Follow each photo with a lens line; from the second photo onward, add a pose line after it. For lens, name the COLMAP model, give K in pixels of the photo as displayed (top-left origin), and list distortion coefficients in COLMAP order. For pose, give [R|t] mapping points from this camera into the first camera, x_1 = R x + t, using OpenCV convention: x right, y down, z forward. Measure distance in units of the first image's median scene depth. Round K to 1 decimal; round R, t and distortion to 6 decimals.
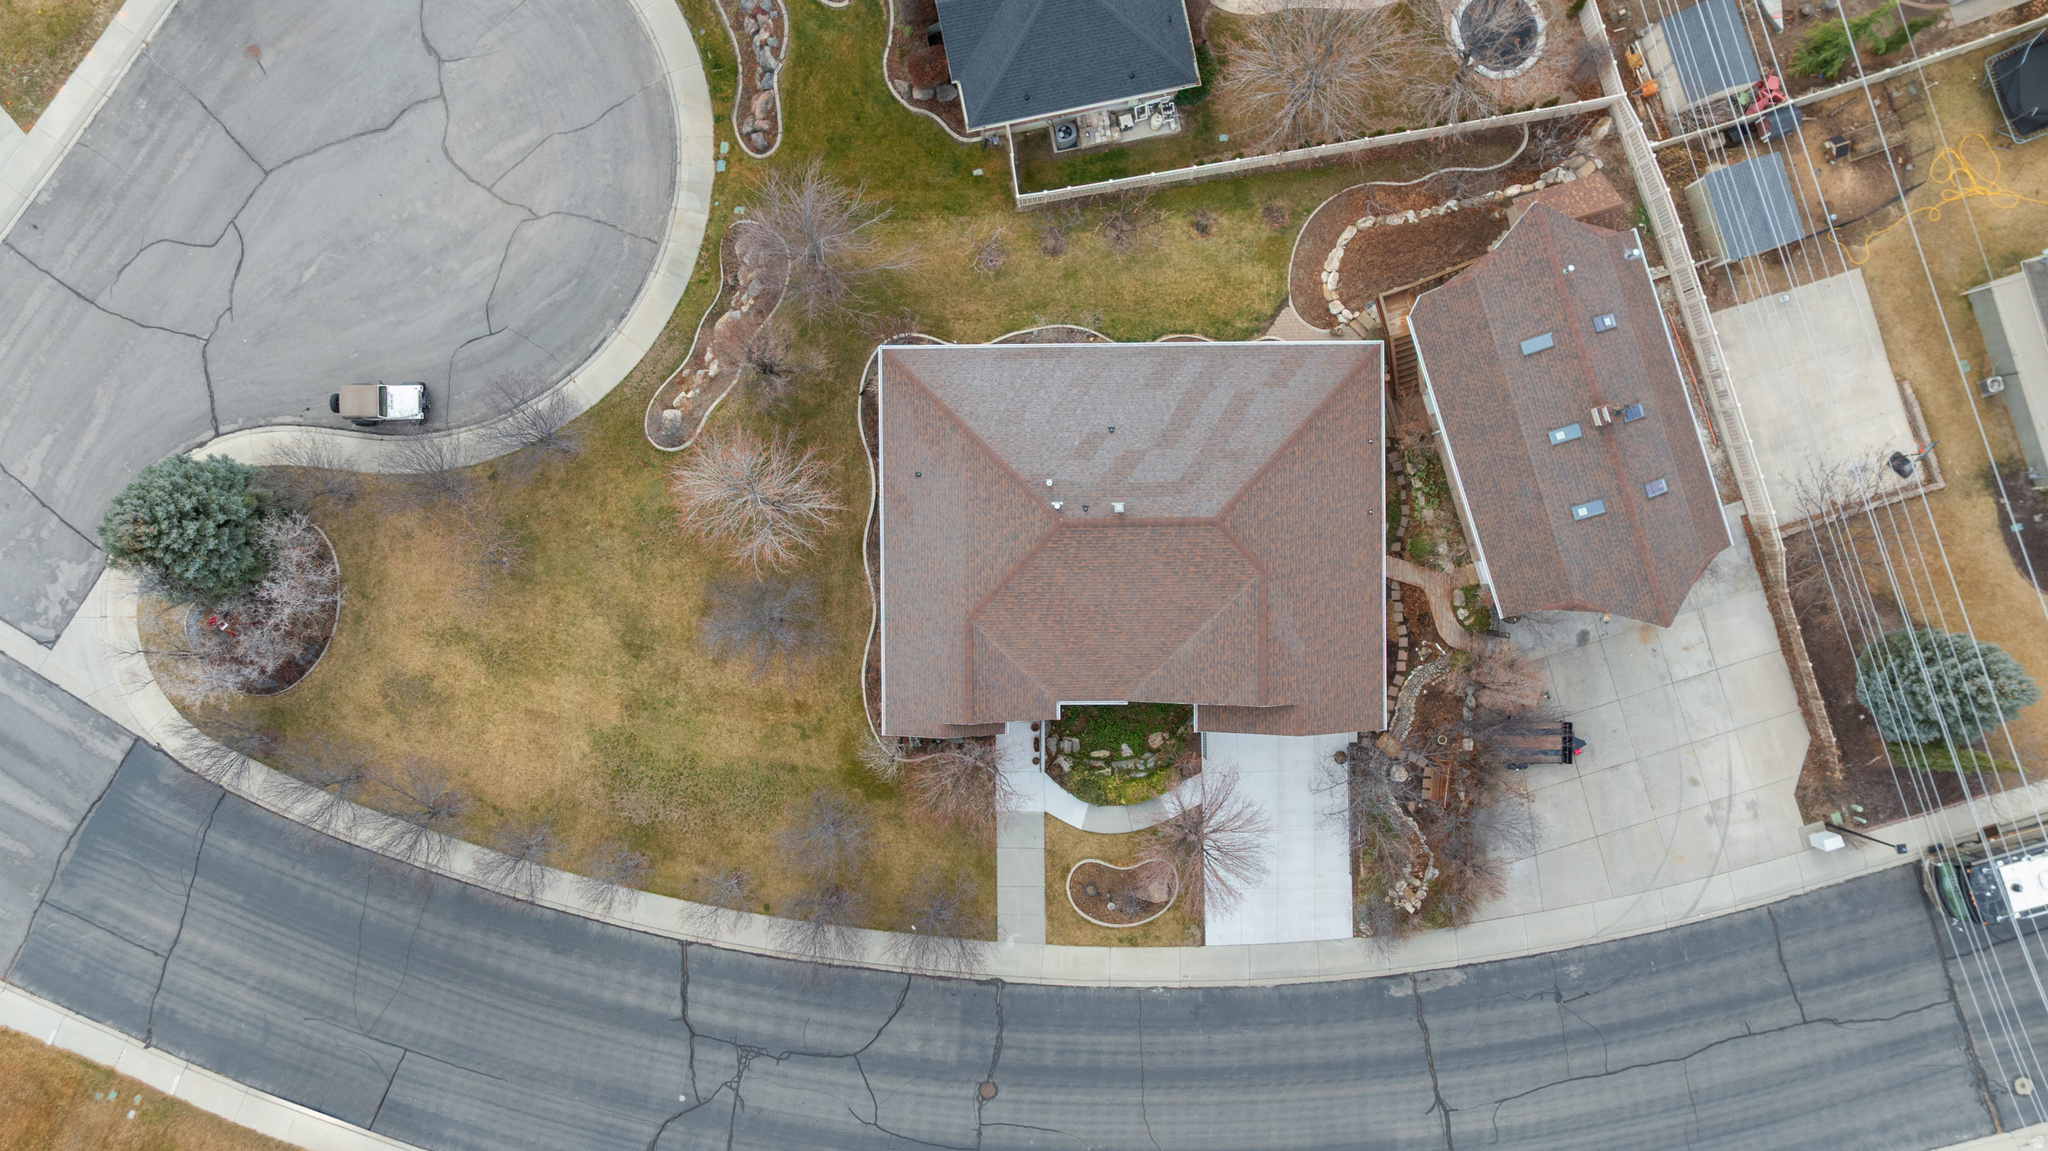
lens RADIAL K [[1447.2, 0, 1022.5], [0, 1447.2, 566.4], [0, 0, 1]] dist [-0.008906, -0.004888]
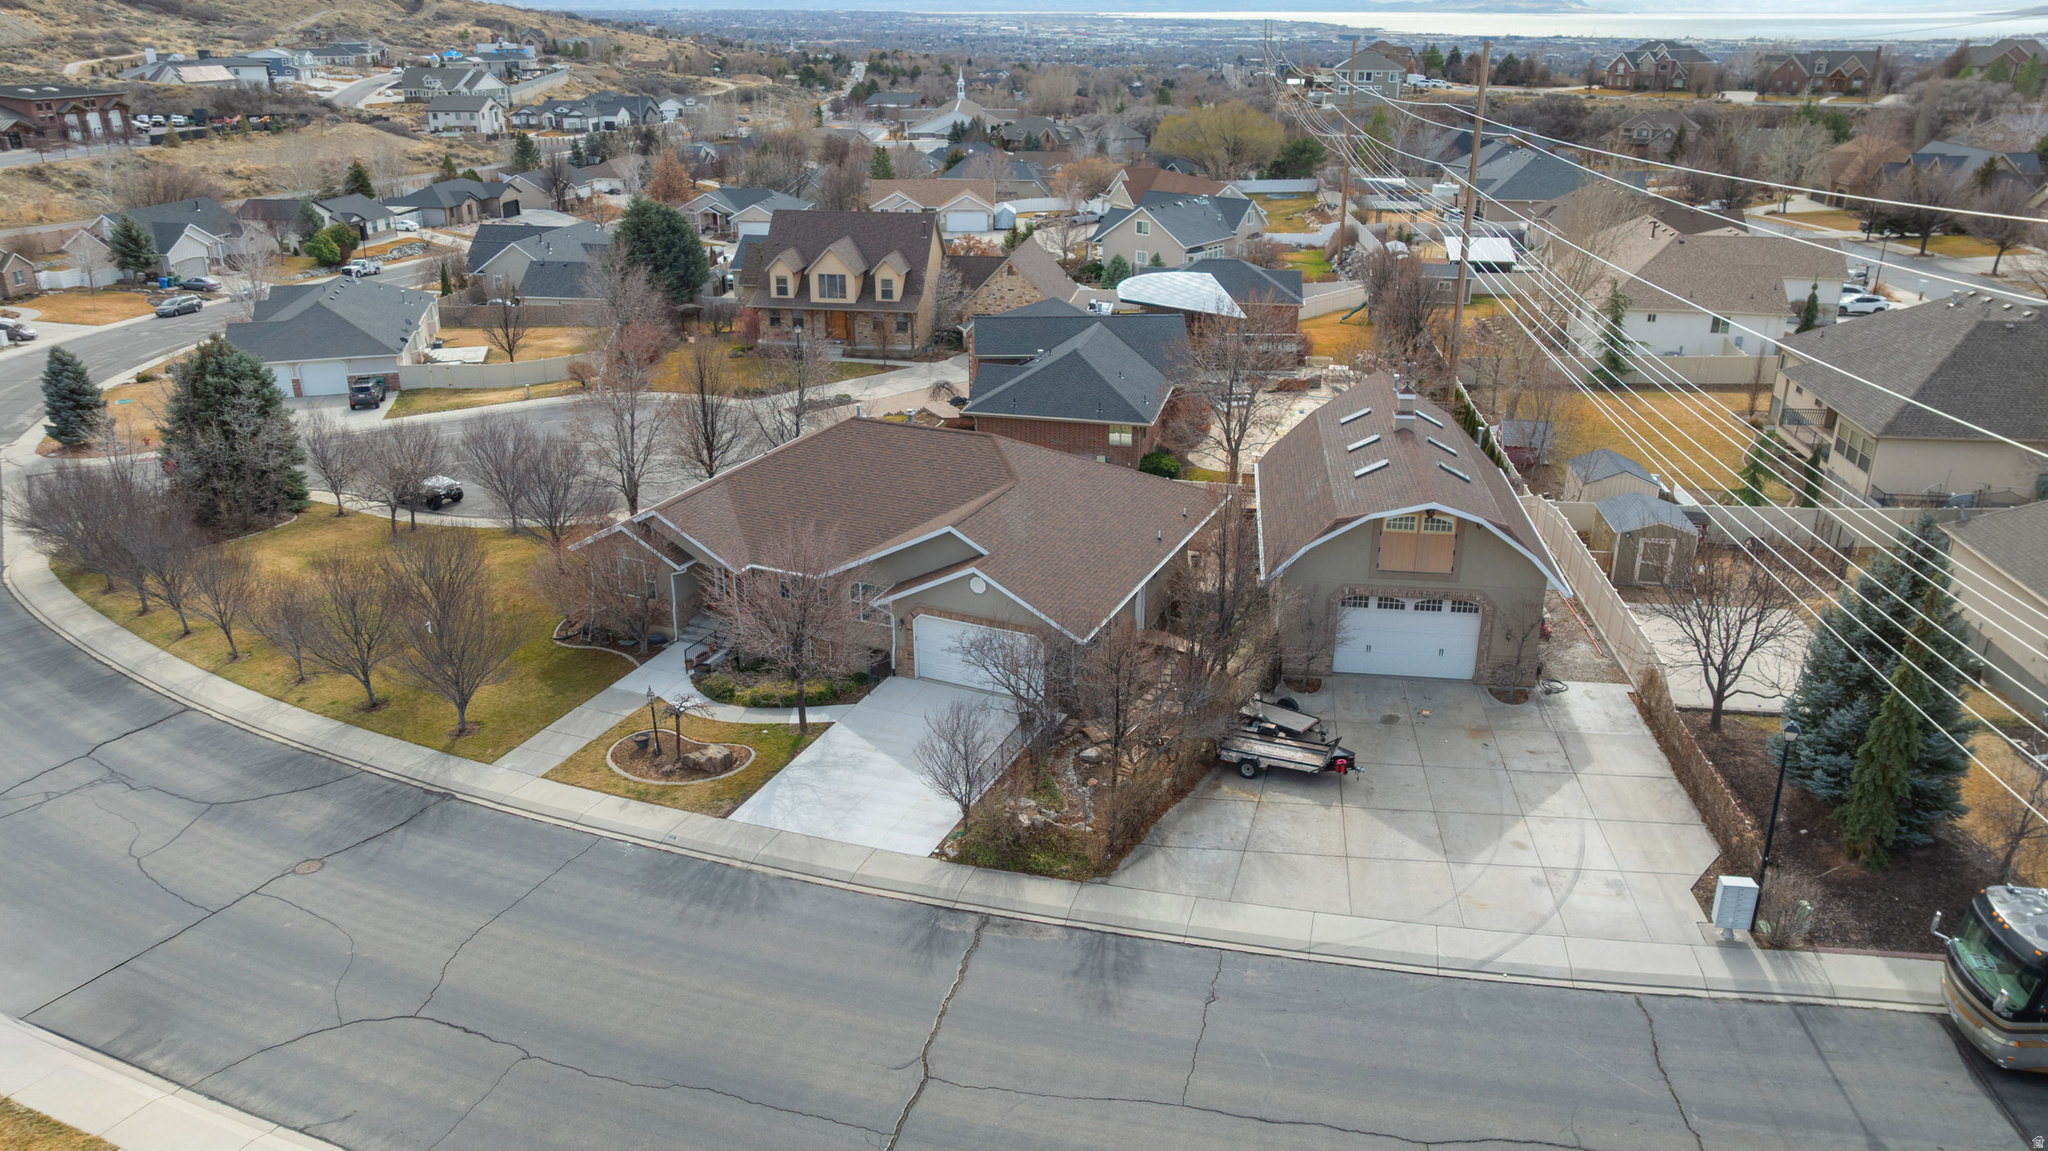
lens RADIAL K [[1445.1, 0, 1025.4], [0, 1445.1, 573.0], [0, 0, 1]] dist [-0.018704, 0.002789]
pose [[0.907115, 0.158546, -0.389878, 0.487379], [-0.420848, 0.329936, -0.845003, 0.721218], [-0.005337, 0.930594, 0.366013, 0.648110]]
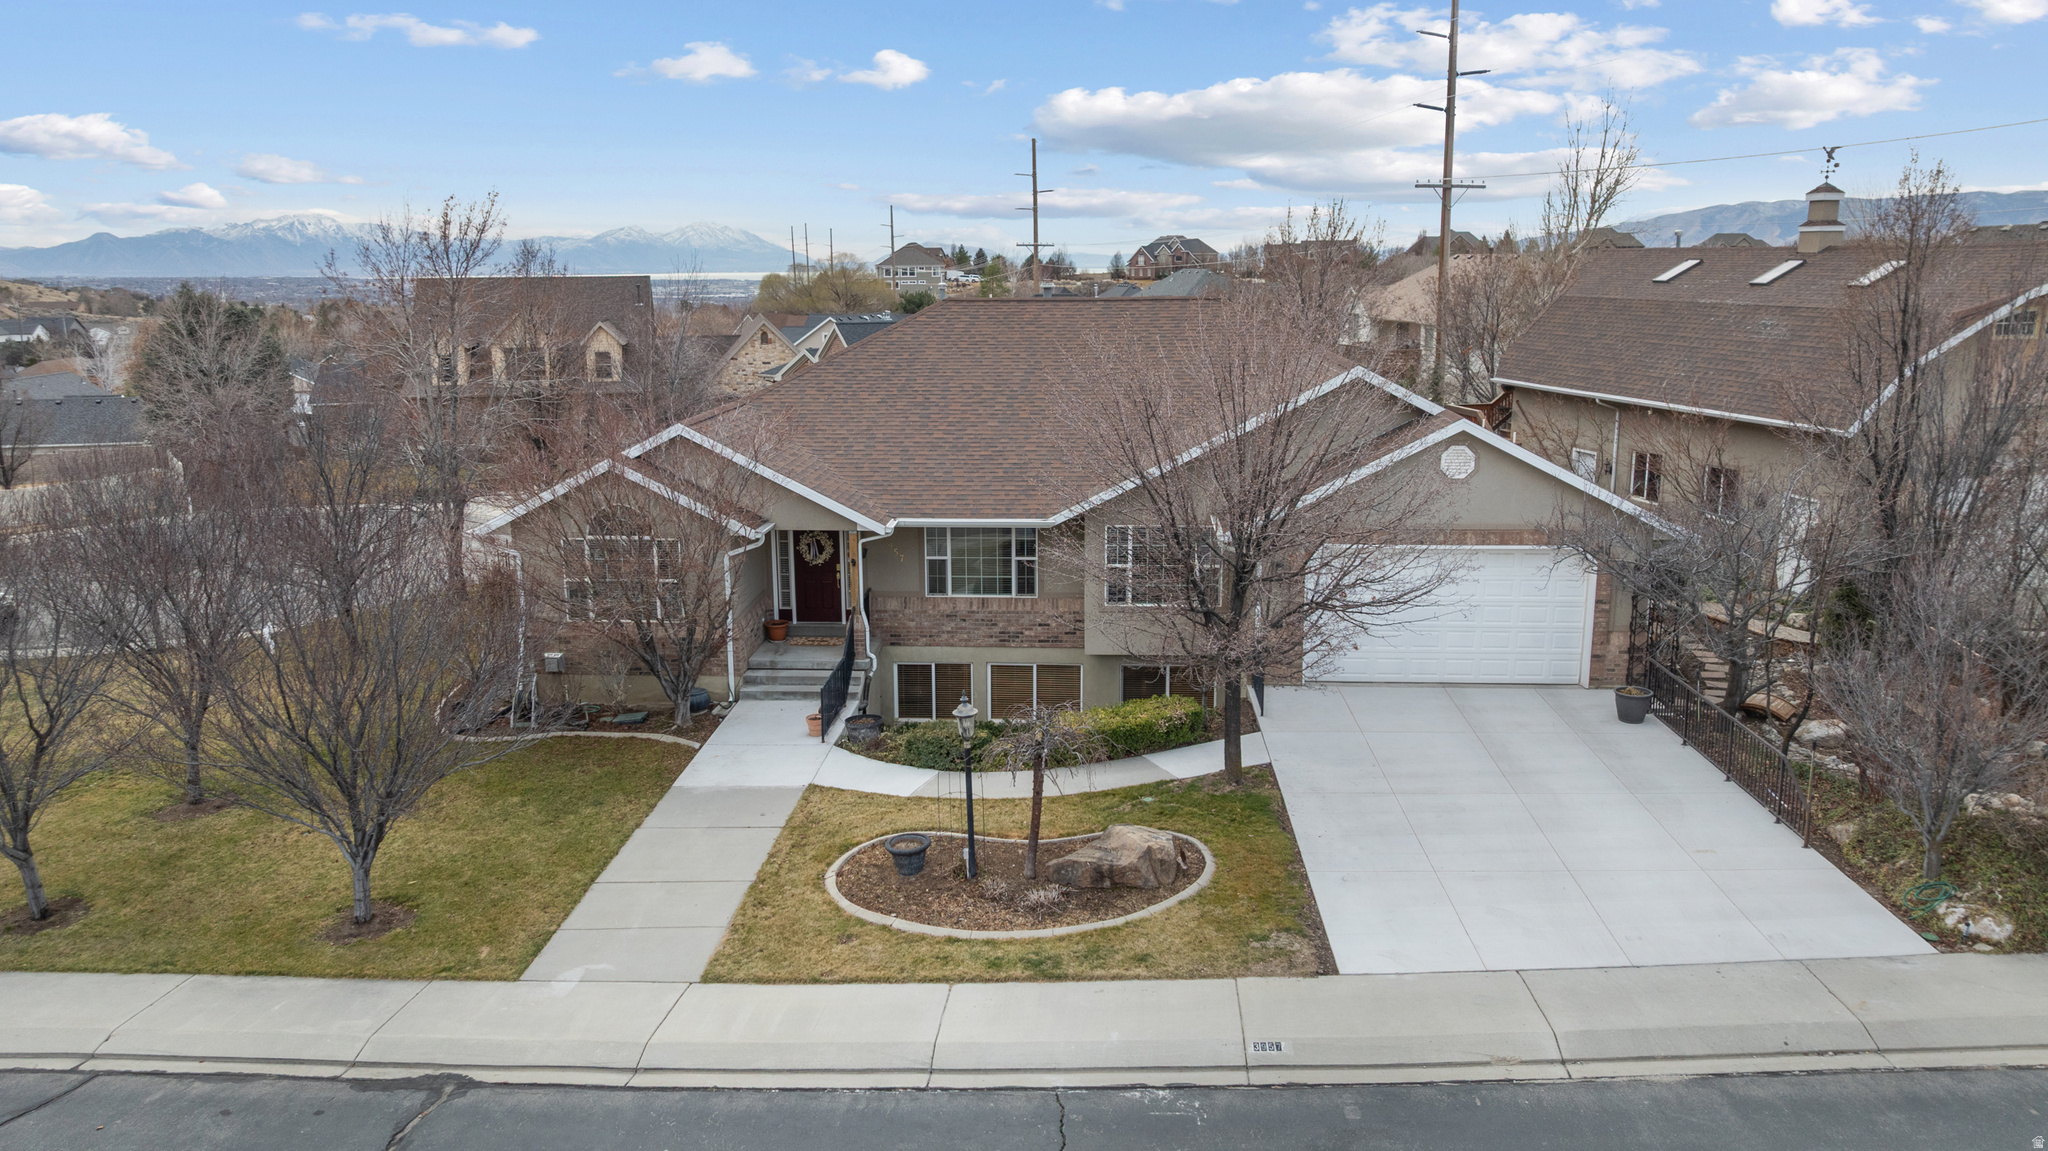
lens RADIAL K [[1444.7, 0, 1025.7], [0, 1444.7, 565.2], [0, 0, 1]] dist [-0.012910, 0.005984]
pose [[0.997226, 0.010726, -0.073659, 0.090312], [-0.074310, 0.200975, -0.976774, 0.487039], [0.004327, 0.979538, 0.201214, 0.877065]]
